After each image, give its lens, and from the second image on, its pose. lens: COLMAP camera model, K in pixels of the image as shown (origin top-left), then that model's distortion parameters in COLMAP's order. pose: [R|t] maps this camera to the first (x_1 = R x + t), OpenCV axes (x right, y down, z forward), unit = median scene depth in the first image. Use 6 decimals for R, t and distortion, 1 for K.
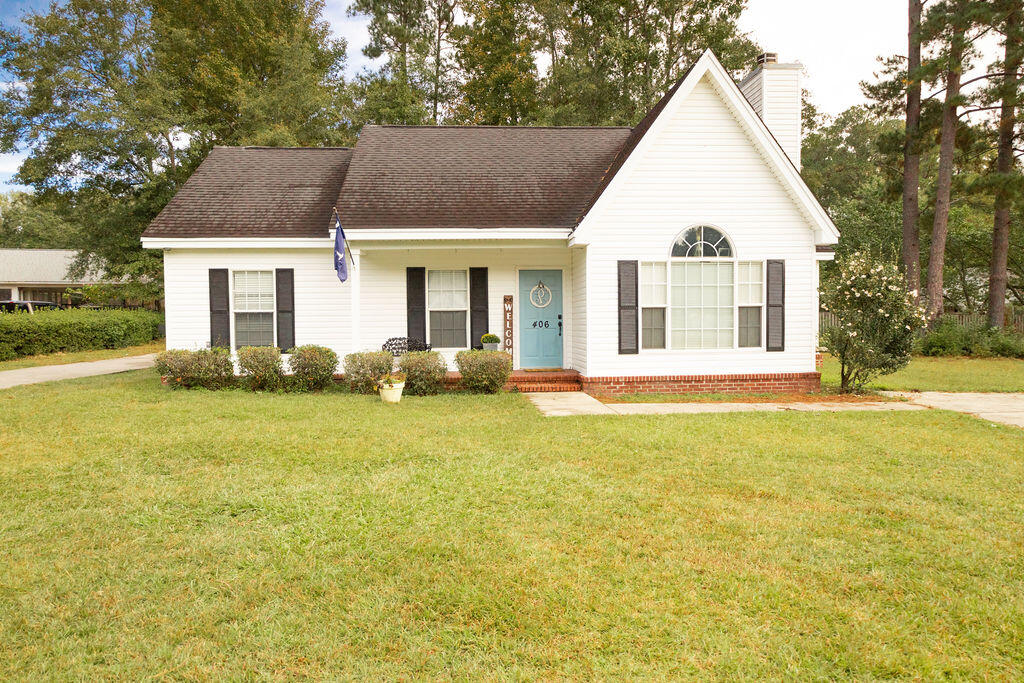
lens RADIAL K [[669.9, 0, 514.8], [0, 669.9, 340.9], [0, 0, 1]] dist [0.002925, 0.008203]
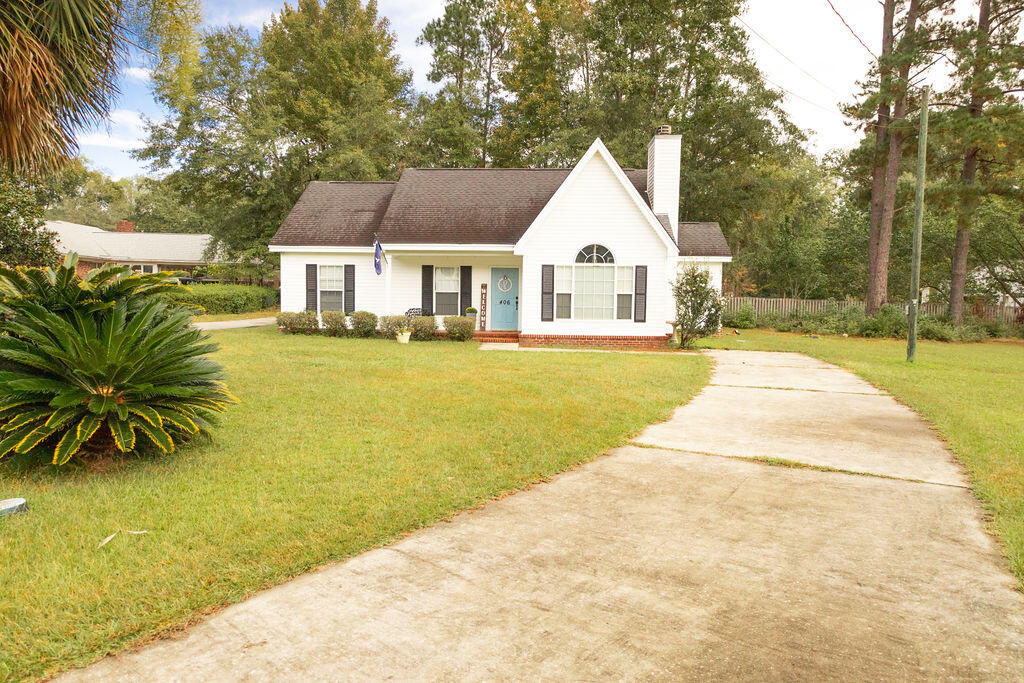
lens RADIAL K [[669.9, 0, 514.8], [0, 669.9, 340.9], [0, 0, 1]] dist [0.002925, 0.008203]
pose [[0.992676, 0.031087, -0.116740, 0.274087], [-0.027519, 0.999107, 0.032052, 0.016770], [0.117632, -0.028605, 0.992645, -0.630895]]
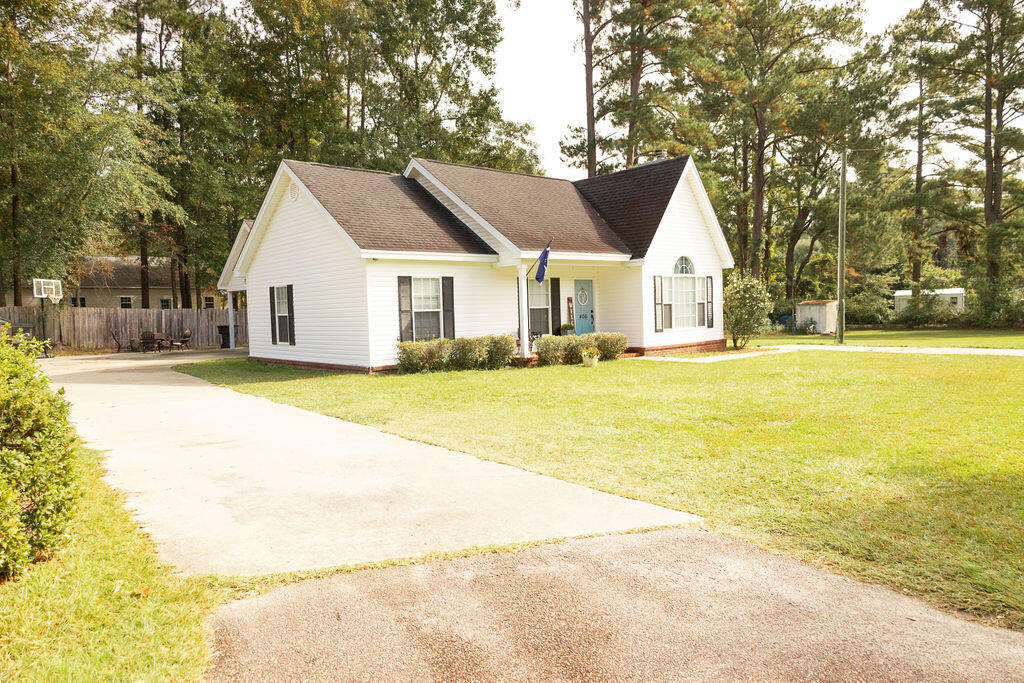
lens RADIAL K [[689.0, 0, 512.0], [0, 689.0, 341.5], [0, 0, 1]] dist [0.000472, 0.001224]
pose [[0.802207, -0.039950, 0.595708, -1.091270], [0.045658, 0.998942, 0.005506, 0.016023], [-0.595297, 0.022782, 0.803183, -0.141325]]
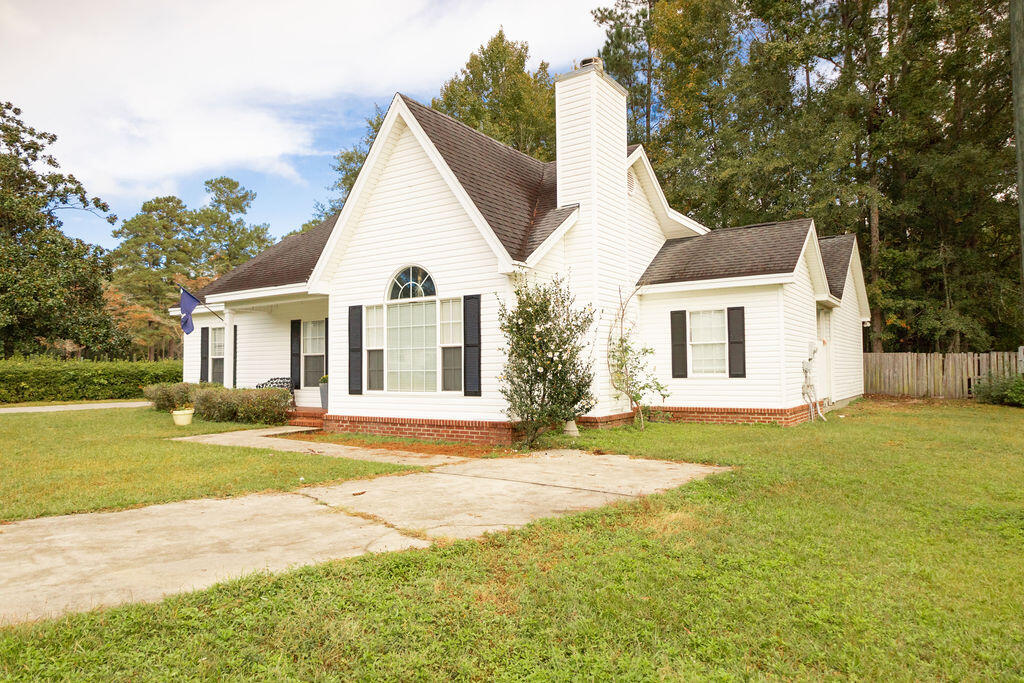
lens RADIAL K [[669.9, 0, 514.8], [0, 669.9, 340.9], [0, 0, 1]] dist [0.002925, 0.008203]
pose [[0.780773, -0.024533, -0.624333, 0.980904], [-0.021905, 0.997540, -0.066592, 0.000270], [0.624430, 0.065669, 0.778315, 0.322416]]
